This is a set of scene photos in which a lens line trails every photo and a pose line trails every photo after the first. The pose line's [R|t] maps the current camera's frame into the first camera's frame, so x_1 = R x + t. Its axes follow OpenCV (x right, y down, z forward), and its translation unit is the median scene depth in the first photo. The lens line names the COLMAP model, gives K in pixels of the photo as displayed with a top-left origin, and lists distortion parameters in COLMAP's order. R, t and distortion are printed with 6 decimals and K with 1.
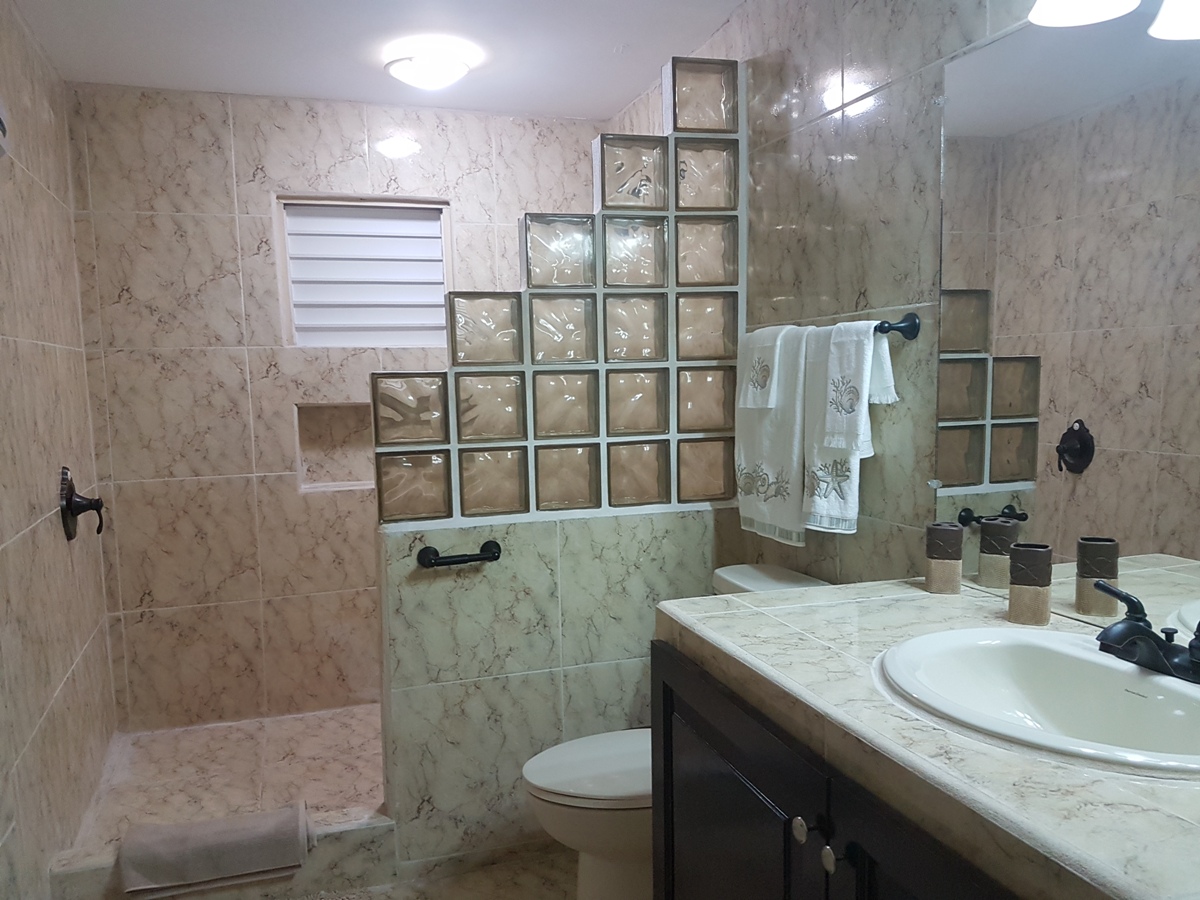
lens RADIAL K [[934.7, 0, 586.9], [0, 934.7, 450.9], [0, 0, 1]] dist [0.257323, -0.387136]
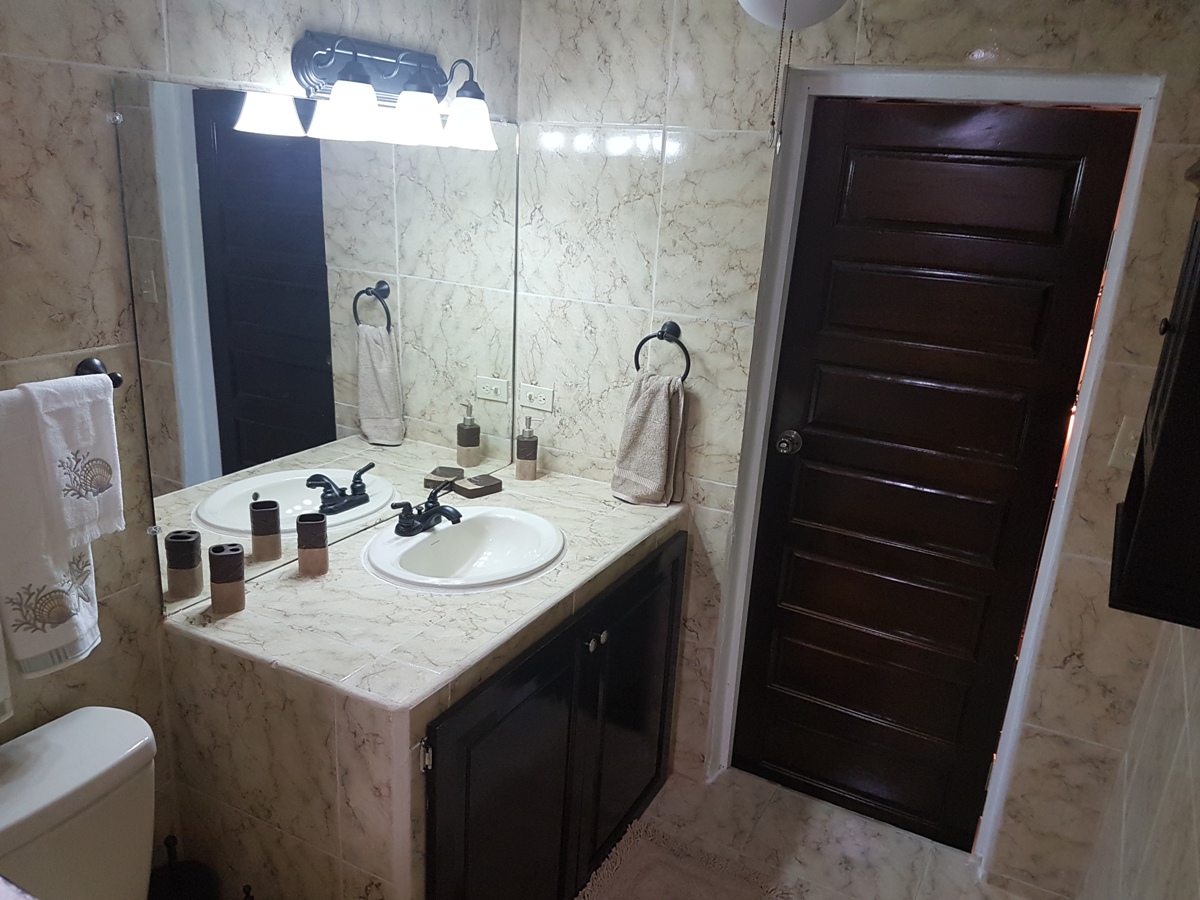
lens RADIAL K [[934.7, 0, 586.9], [0, 934.7, 450.9], [0, 0, 1]] dist [0.257323, -0.387136]
pose [[-0.689178, -0.233408, 0.685970, -0.550602], [0.006499, 0.944669, 0.327962, -0.336080], [-0.724563, 0.230482, -0.649528, 1.231705]]
